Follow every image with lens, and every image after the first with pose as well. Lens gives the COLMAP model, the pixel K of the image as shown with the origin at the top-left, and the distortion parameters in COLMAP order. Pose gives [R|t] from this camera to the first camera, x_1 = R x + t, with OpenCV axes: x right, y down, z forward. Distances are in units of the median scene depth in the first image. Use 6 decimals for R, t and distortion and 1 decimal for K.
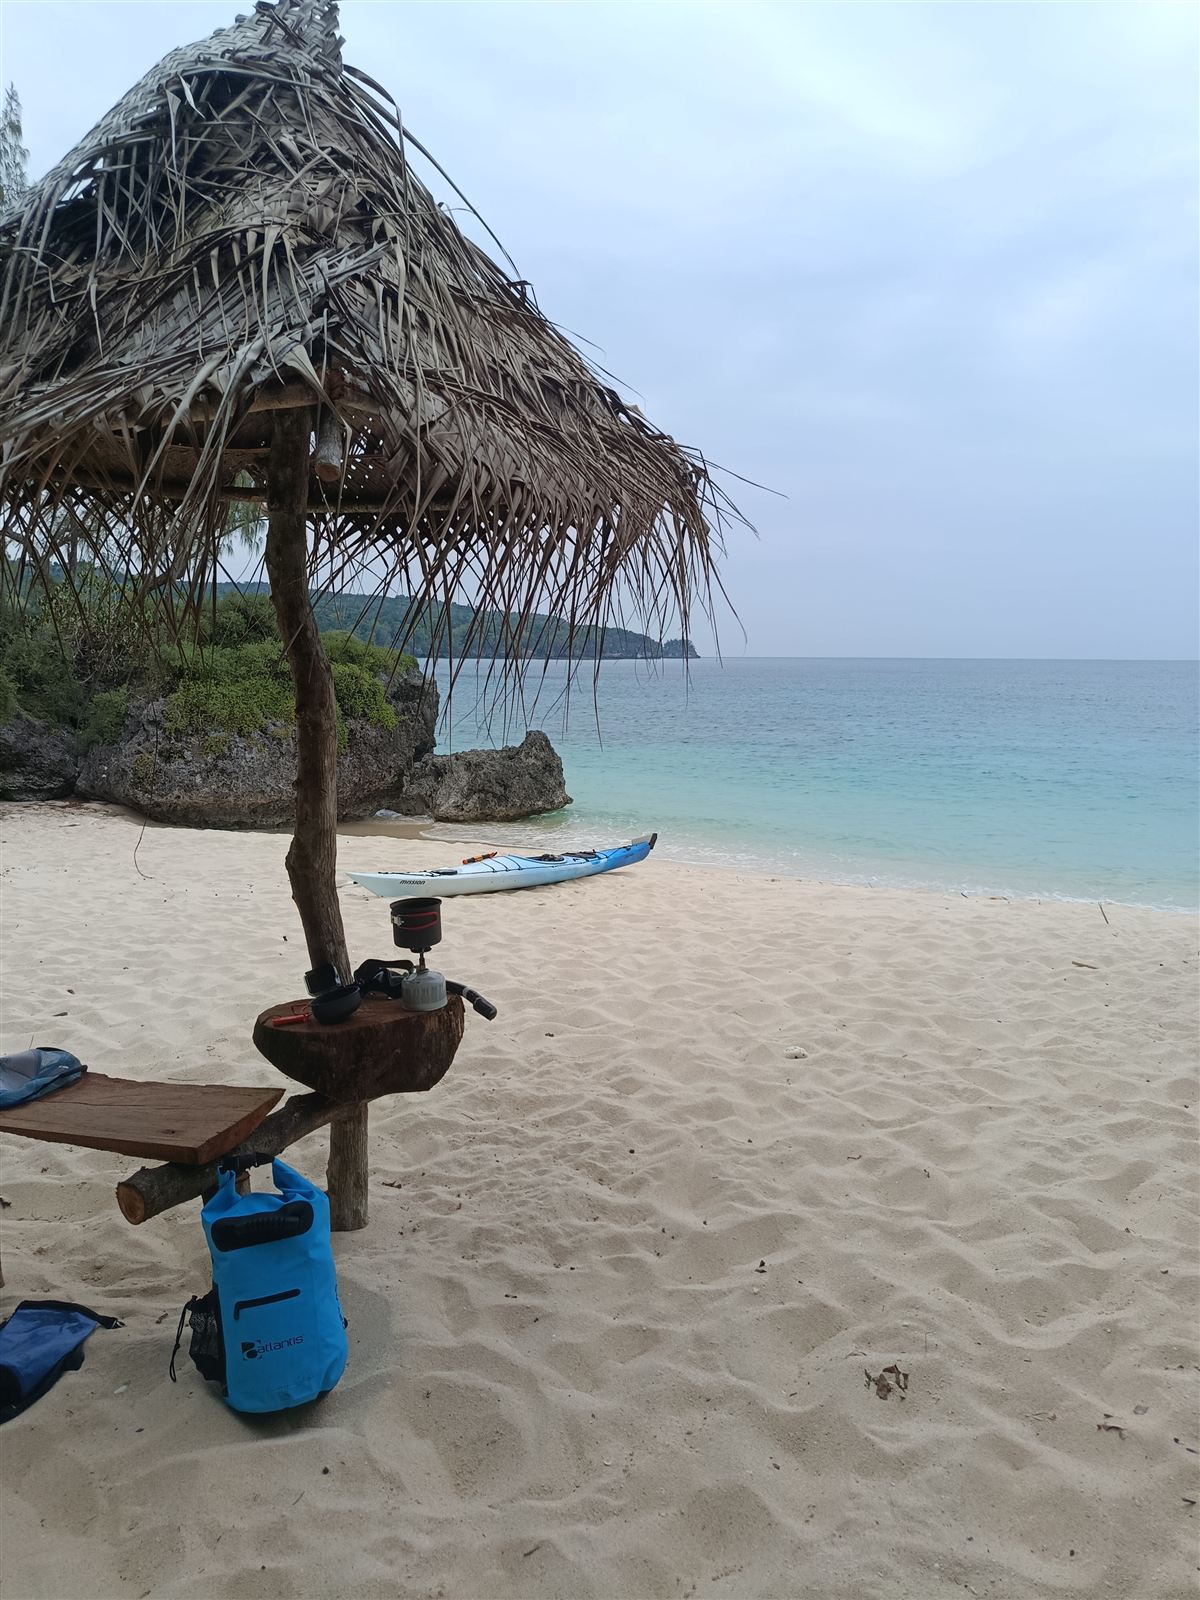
lens RADIAL K [[1143.5, 0, 609.6], [0, 1143.5, 802.3], [0, 0, 1]] dist [0.058374, -0.064548]
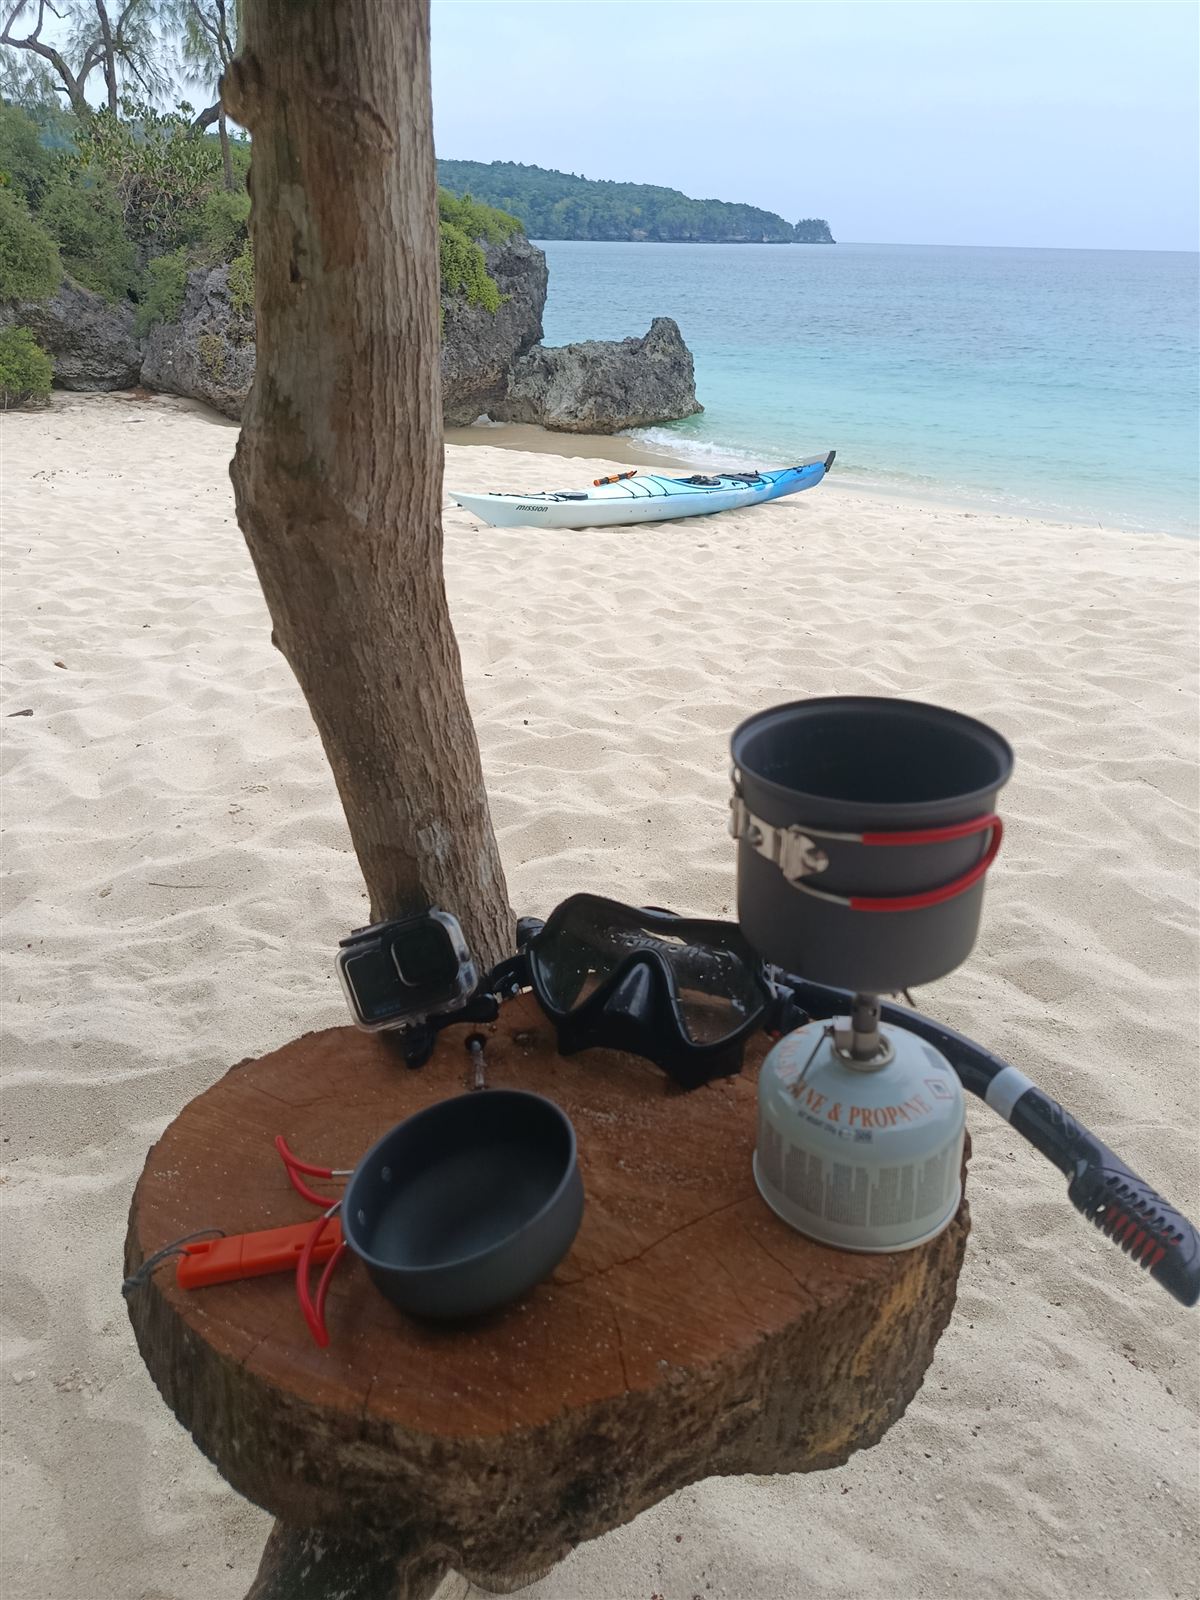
lens RADIAL K [[1143.5, 0, 606.5], [0, 1143.5, 834.5], [0, 0, 1]] dist [0.058374, -0.064548]
pose [[0.995434, 0.054243, -0.078543, -0.043909], [-0.024142, 0.939163, 0.342623, 0.008555], [0.092350, -0.339162, 0.936184, 0.181556]]
